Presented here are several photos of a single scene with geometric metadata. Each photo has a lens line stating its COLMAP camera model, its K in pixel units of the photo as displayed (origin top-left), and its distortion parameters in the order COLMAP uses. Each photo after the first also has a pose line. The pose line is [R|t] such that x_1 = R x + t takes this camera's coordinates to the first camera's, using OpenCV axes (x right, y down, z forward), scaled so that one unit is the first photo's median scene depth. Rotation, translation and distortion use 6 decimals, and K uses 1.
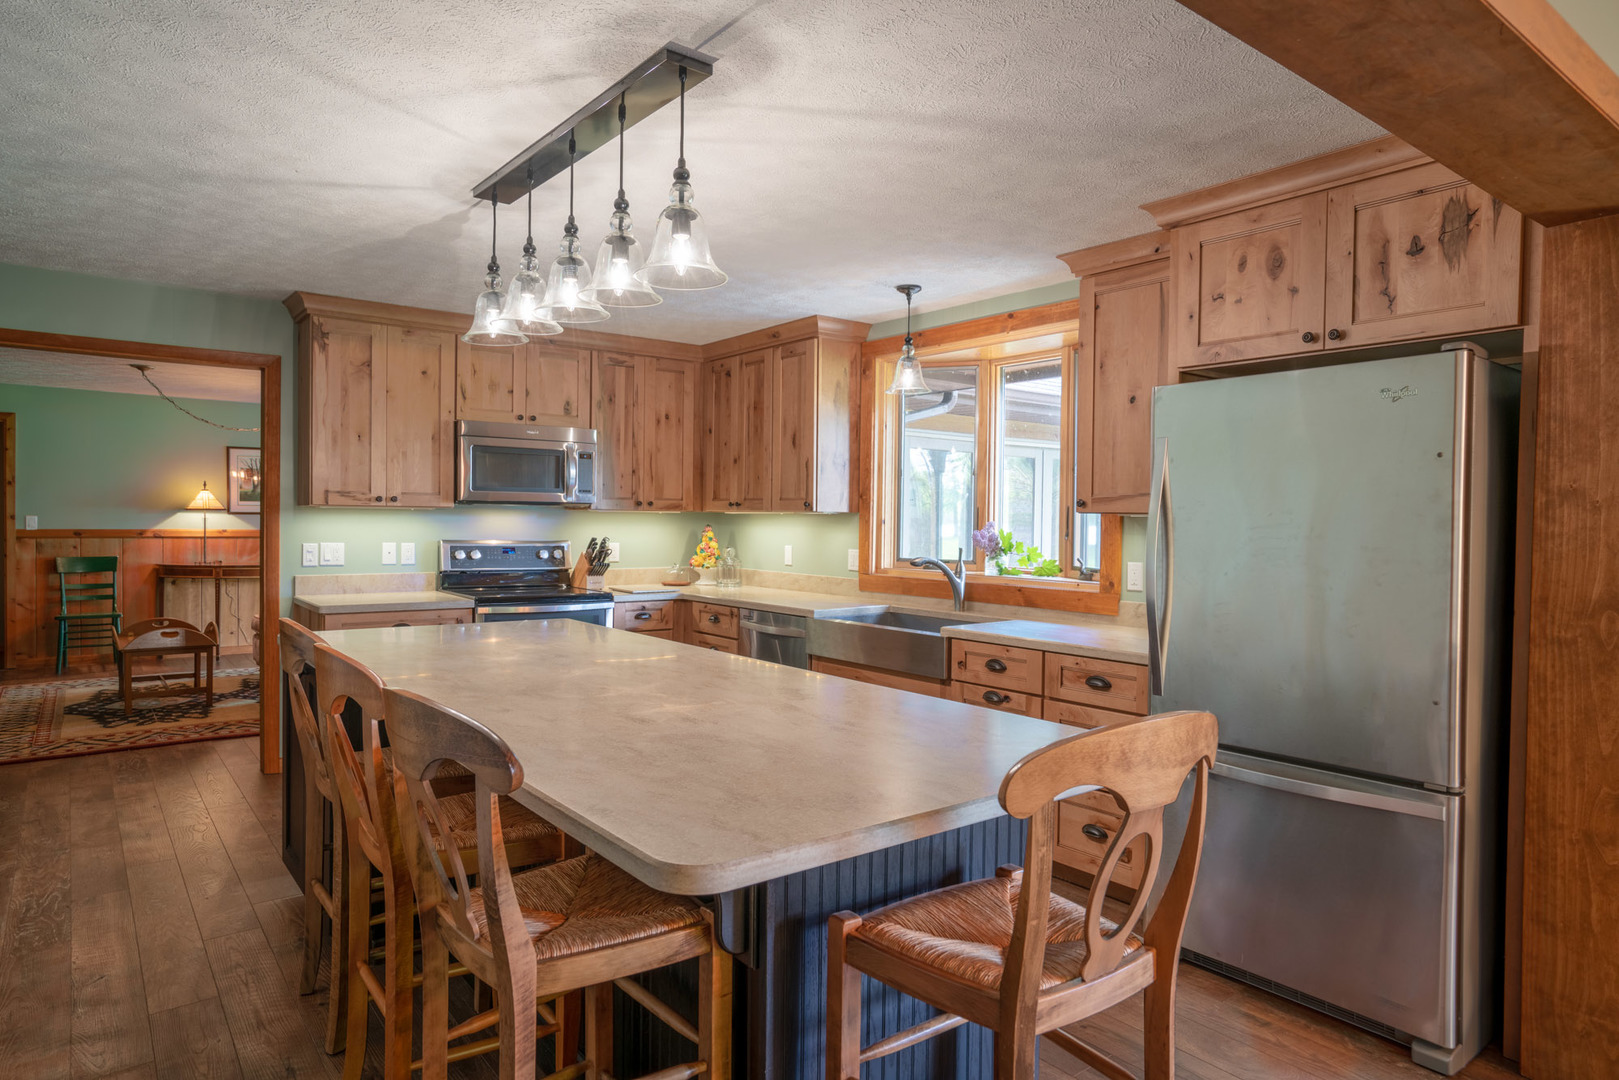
lens RADIAL K [[962.8, 0, 812.1], [0, 962.8, 546.7], [0, 0, 1]] dist [0.005691, 0.002594]
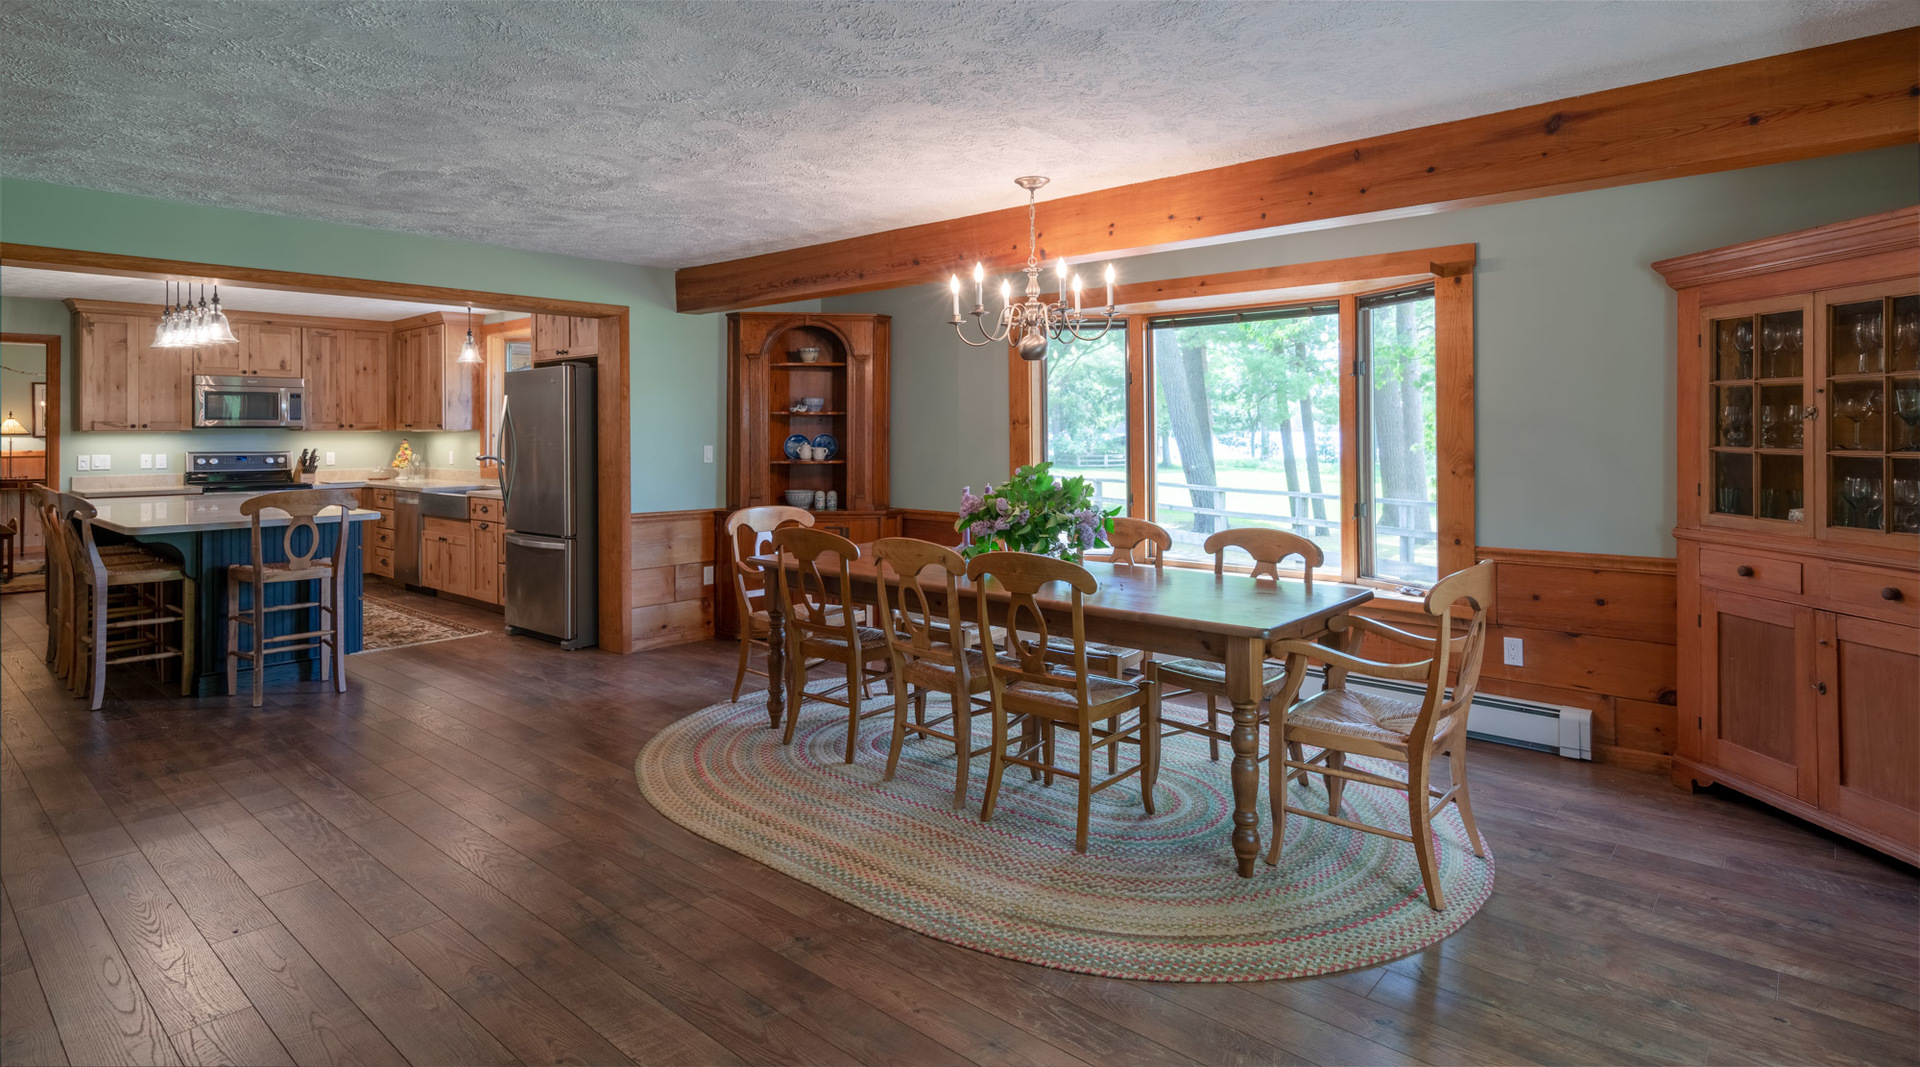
lens RADIAL K [[1010.8, 0, 1011.1], [0, 1010.8, 432.5], [0, 0, 1]] dist [0.000423, 0.001070]
pose [[0.978648, -0.015122, 0.204984, 0.559659], [0.020946, 0.999435, -0.026271, 0.031474], [-0.204471, 0.030003, 0.978413, -0.827045]]
